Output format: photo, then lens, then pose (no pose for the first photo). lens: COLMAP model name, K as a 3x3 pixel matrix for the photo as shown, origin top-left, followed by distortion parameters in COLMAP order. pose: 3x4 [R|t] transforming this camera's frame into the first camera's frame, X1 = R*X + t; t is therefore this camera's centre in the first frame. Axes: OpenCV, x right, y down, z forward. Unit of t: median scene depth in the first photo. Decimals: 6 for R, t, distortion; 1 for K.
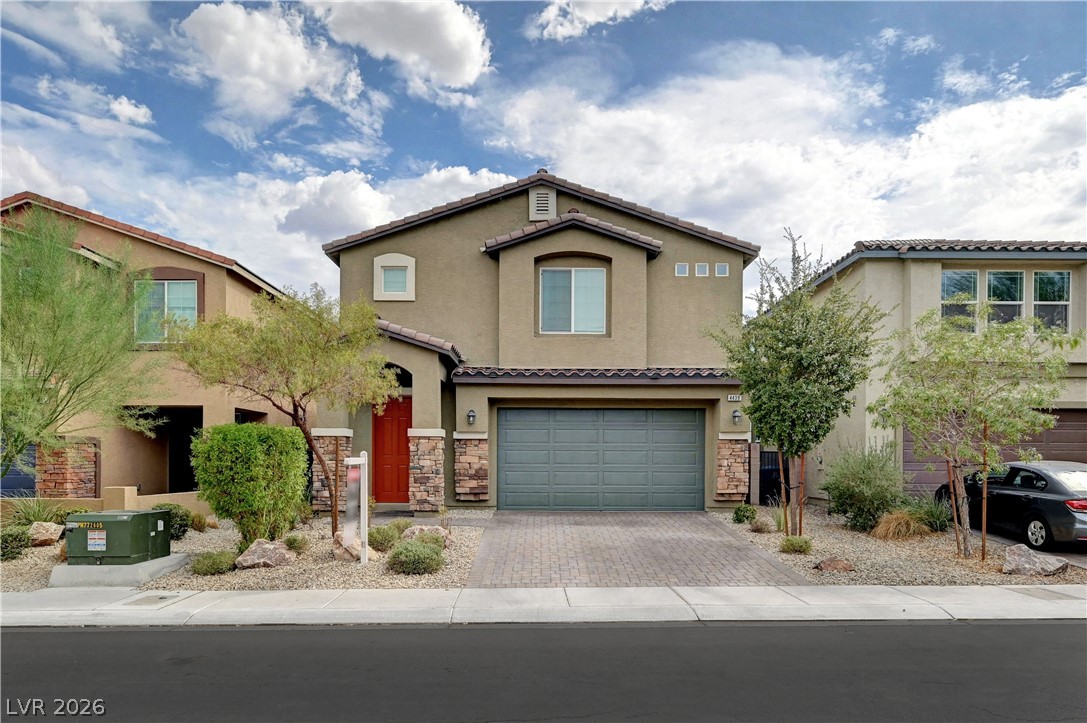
lens RADIAL K [[706.9, 0, 539.4], [0, 706.9, 453.5], [0, 0, 1]] dist [-0.007521, -0.000891]
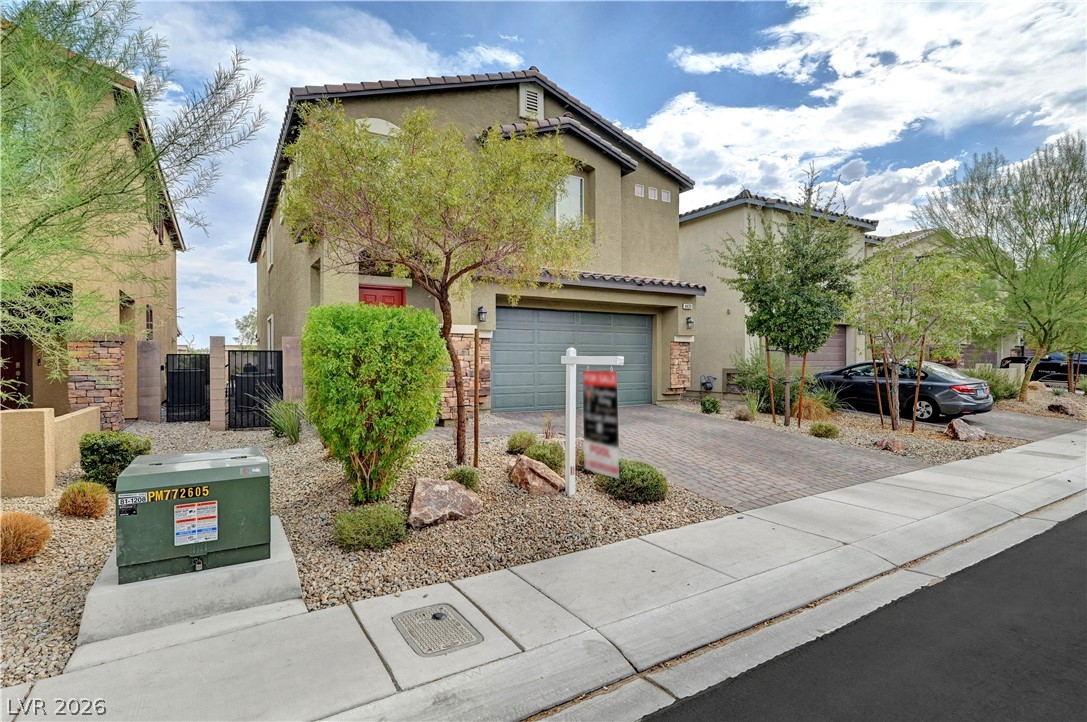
lens RADIAL K [[545.7, 0, 543.2], [0, 545.7, 357.2], [0, 0, 1]] dist [0.000950, -0.000005]
pose [[0.860288, -0.002194, 0.509803, -0.382324], [0.001549, 0.999997, 0.001689, 0.003444], [-0.509806, -0.000663, 0.860289, 0.337490]]
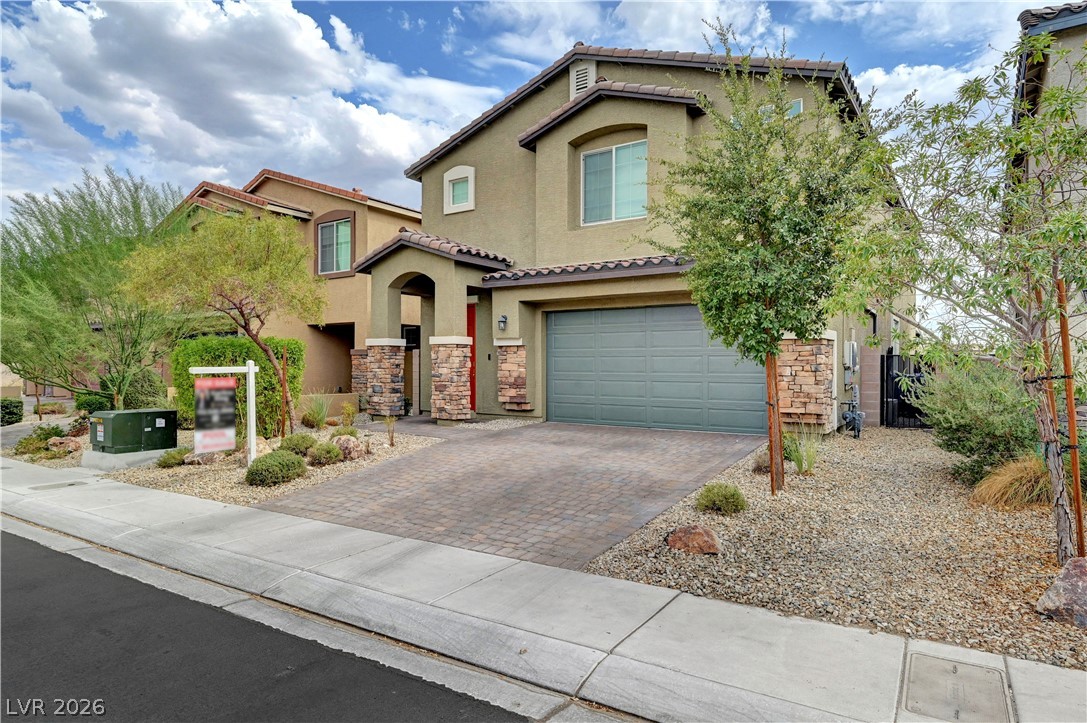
lens RADIAL K [[625.3, 0, 550.2], [0, 625.3, 361.9], [0, 0, 1]] dist [-0.003001, -0.001015]
pose [[0.832061, -0.005716, -0.554655, 0.415985], [0.007281, 0.999973, 0.000618, 0.001202], [0.554637, -0.004553, 0.832080, 0.324934]]
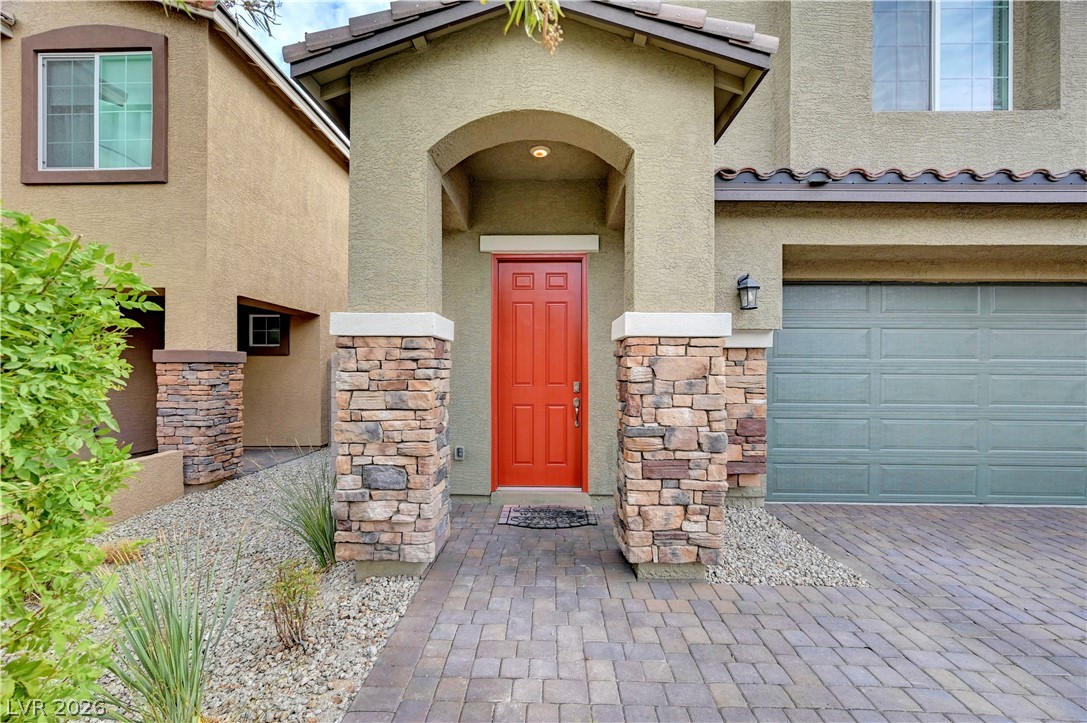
lens RADIAL K [[424.6, 0, 545.5], [0, 424.6, 370.0], [0, 0, 1]] dist [0.001088, -0.000005]
pose [[0.999807, -0.000954, -0.019607, -0.201019], [0.001099, 0.999972, 0.007423, -0.009407], [0.019599, -0.007443, 0.999780, 0.739674]]
